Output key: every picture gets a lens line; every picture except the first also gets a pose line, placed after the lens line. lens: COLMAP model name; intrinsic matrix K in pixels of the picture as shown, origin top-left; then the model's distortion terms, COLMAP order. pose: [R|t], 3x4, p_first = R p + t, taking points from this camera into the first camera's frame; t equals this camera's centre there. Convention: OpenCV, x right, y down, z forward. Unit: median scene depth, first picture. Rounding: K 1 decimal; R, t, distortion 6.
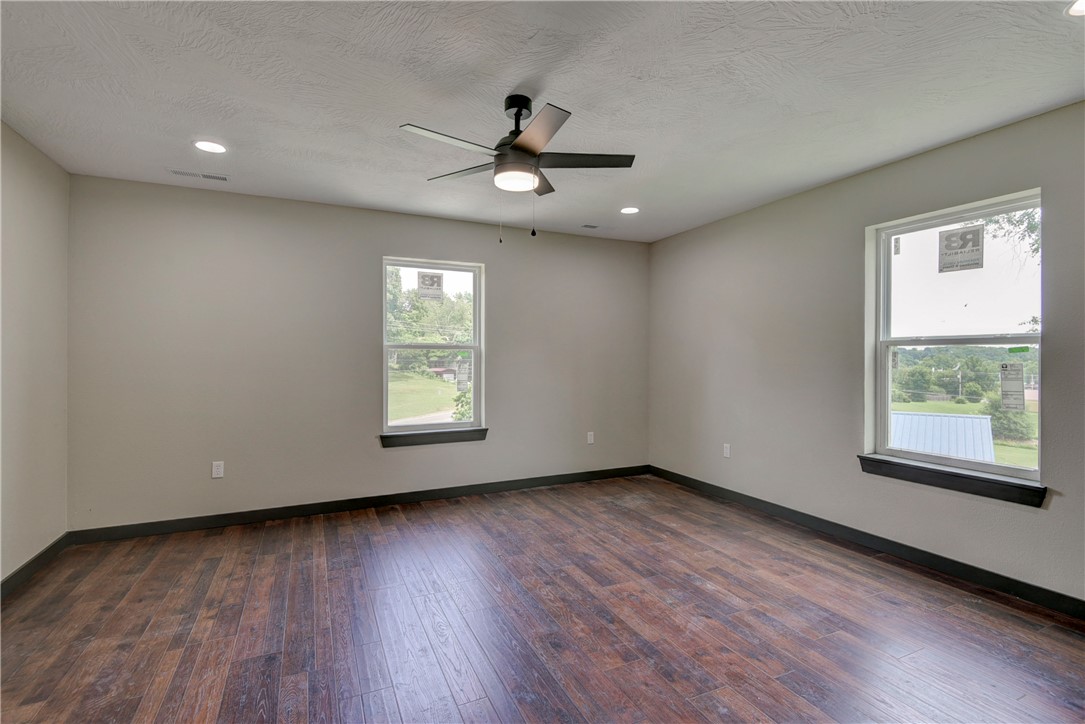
lens RADIAL K [[503.3, 0, 542.2], [0, 503.3, 364.8], [0, 0, 1]] dist [0.000079, -0.004317]
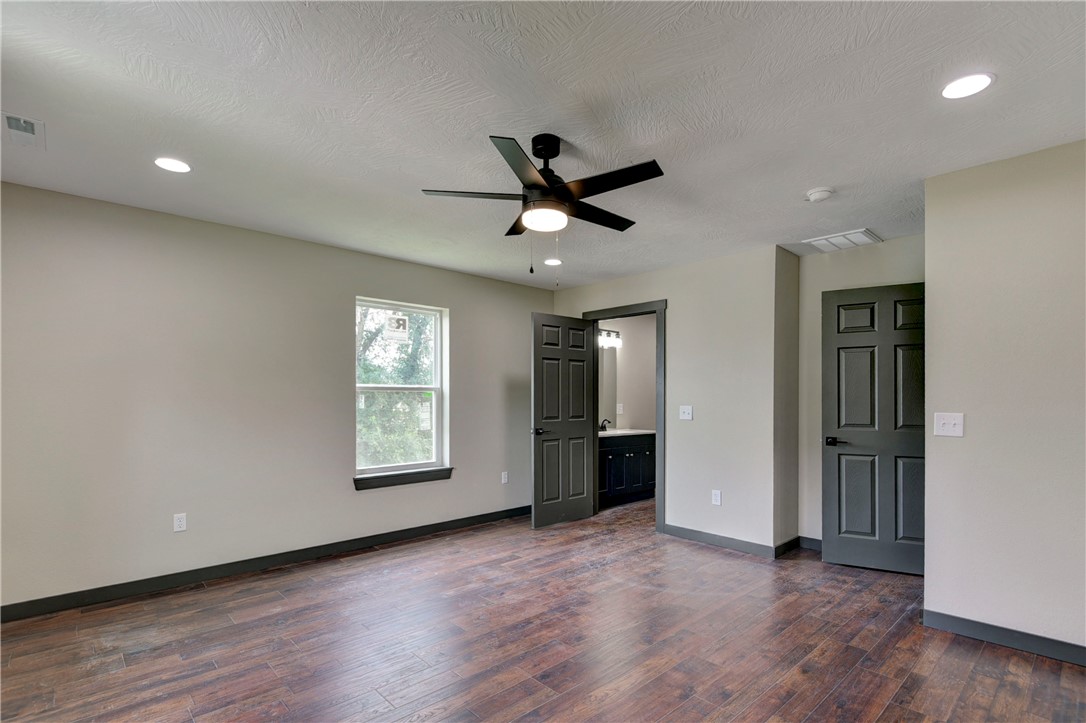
lens RADIAL K [[511.8, 0, 546.0], [0, 511.8, 413.0], [0, 0, 1]] dist [-0.001205, -0.001546]
pose [[-0.300265, -0.032452, 0.953304, -0.726724], [0.015788, 0.999115, 0.038984, -0.024700], [-0.953725, 0.026756, -0.299487, 0.937281]]
